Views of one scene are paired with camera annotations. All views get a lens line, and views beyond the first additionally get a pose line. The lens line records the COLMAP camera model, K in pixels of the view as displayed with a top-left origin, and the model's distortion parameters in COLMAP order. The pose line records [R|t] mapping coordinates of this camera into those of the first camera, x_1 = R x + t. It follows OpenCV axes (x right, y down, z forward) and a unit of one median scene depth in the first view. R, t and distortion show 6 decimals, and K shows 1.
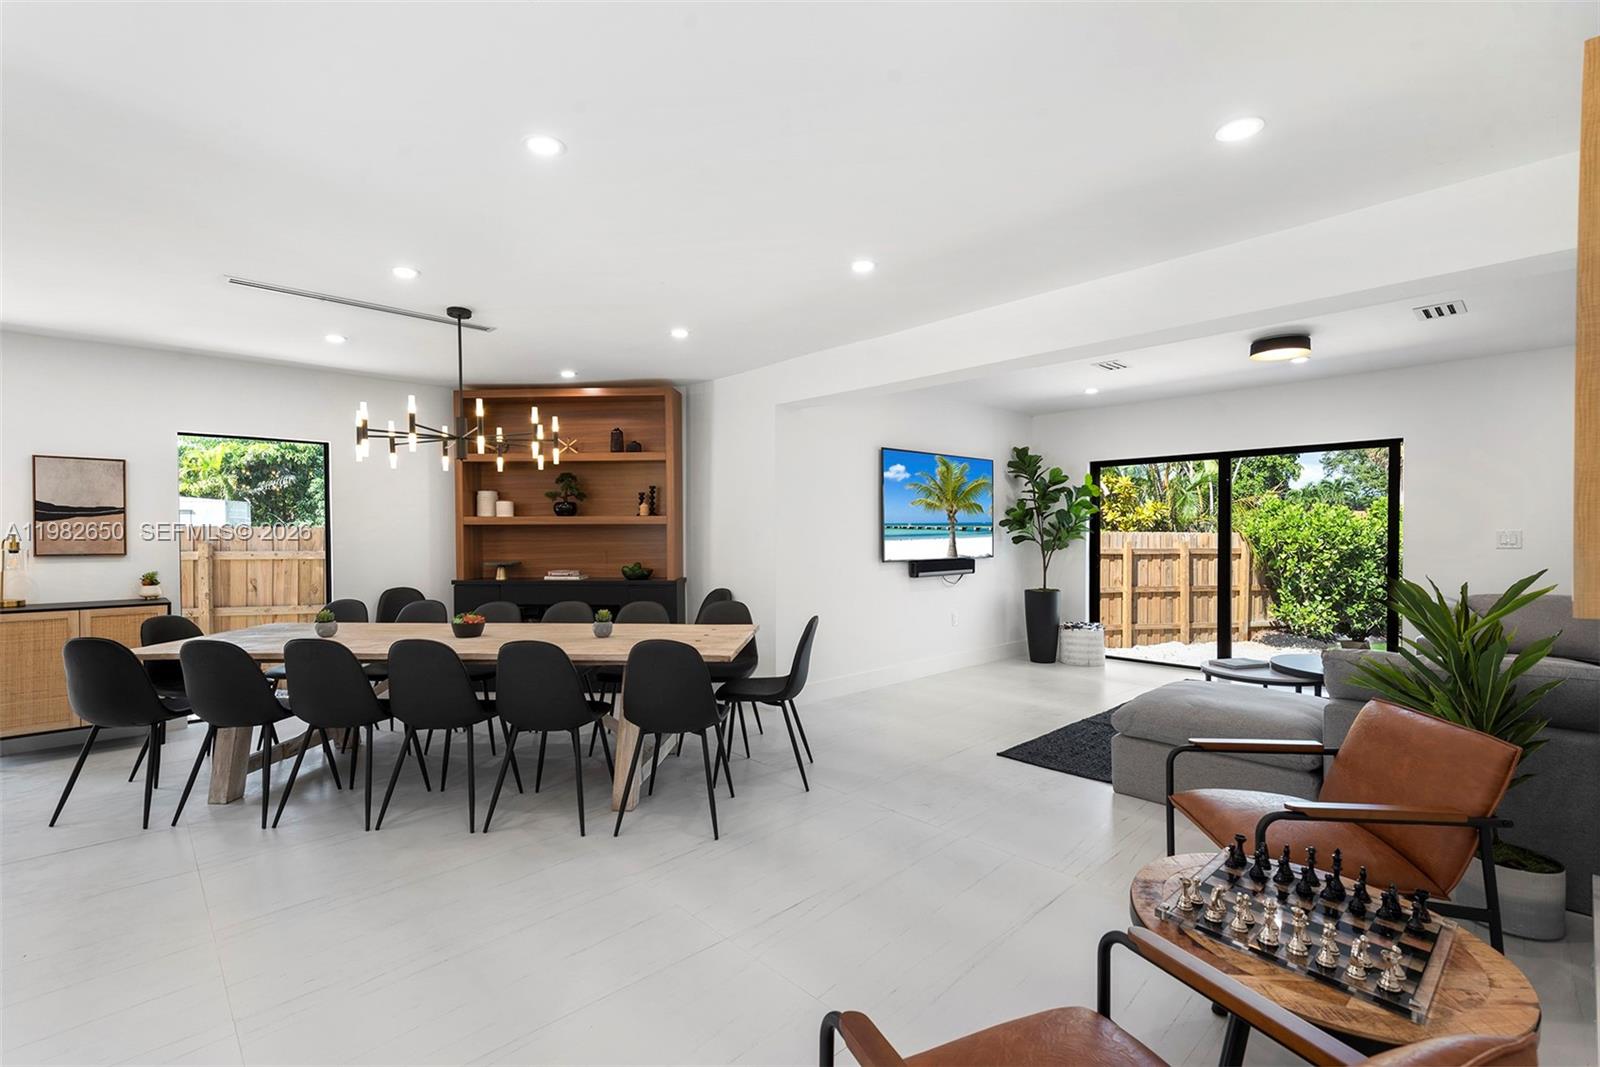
lens RADIAL K [[711.6, 0, 797.8], [0, 711.6, 545.8], [0, 0, 1]] dist [0.002110, 0.000127]
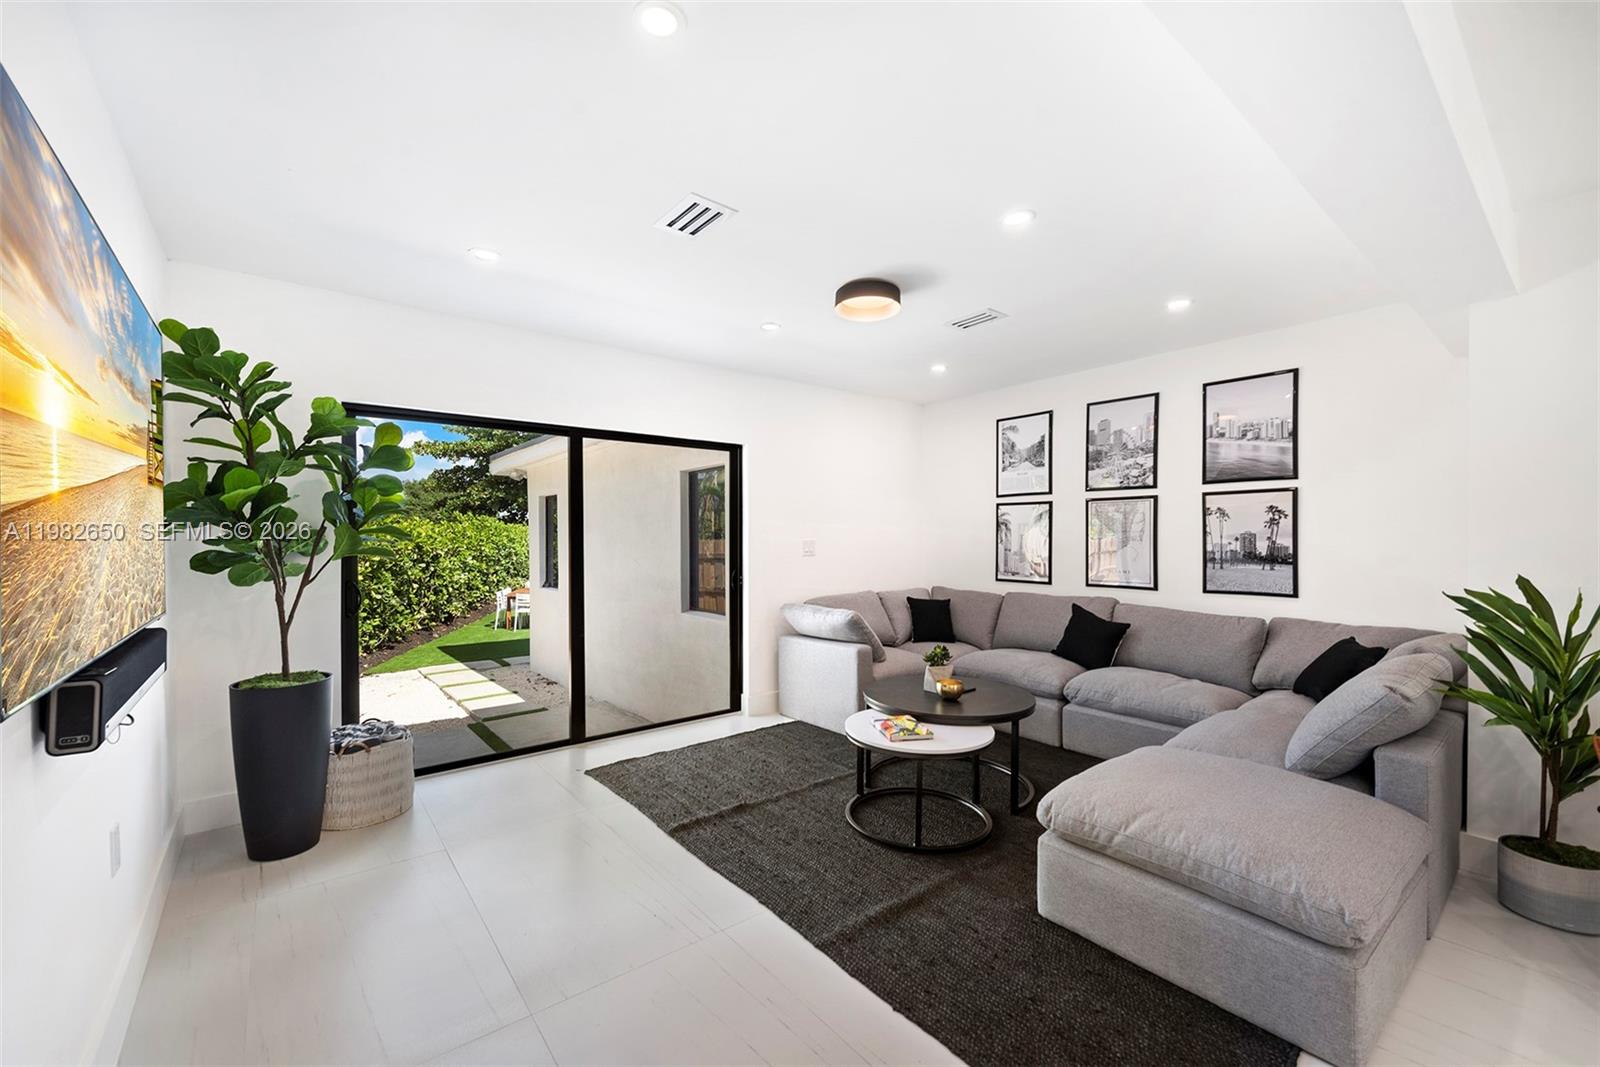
lens RADIAL K [[645.5, 0, 792.6], [0, 645.5, 541.1], [0, 0, 1]] dist [0.013664, 0.000031]
pose [[0.044702, -0.000281, 0.999000, -0.036826], [0.024612, 0.999697, -0.000820, -0.012400], [-0.998697, 0.024624, 0.044696, 0.764524]]
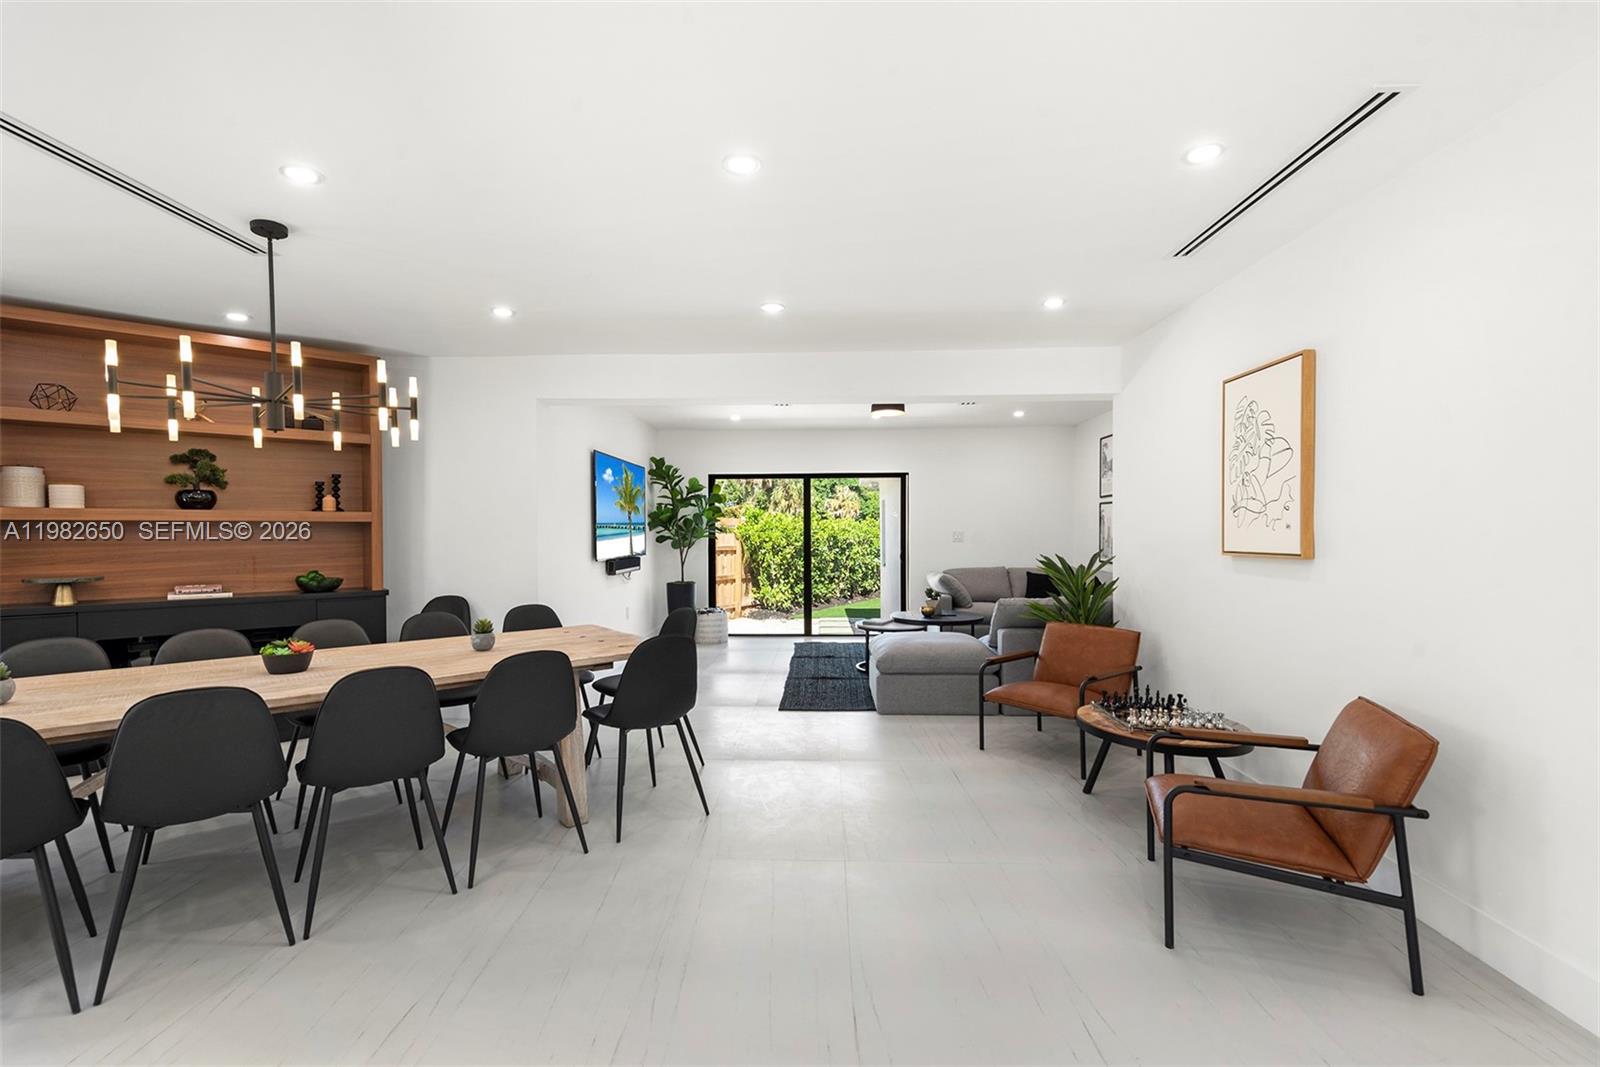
lens RADIAL K [[709.1, 0, 800.0], [0, 709.1, 533.5], [0, 0, 1]] dist [-0.000605, -0.000032]
pose [[0.674222, -0.002003, 0.738526, -0.428090], [0.020281, 0.999669, -0.015804, 0.005884], [-0.738250, 0.025633, 0.674040, 0.089356]]
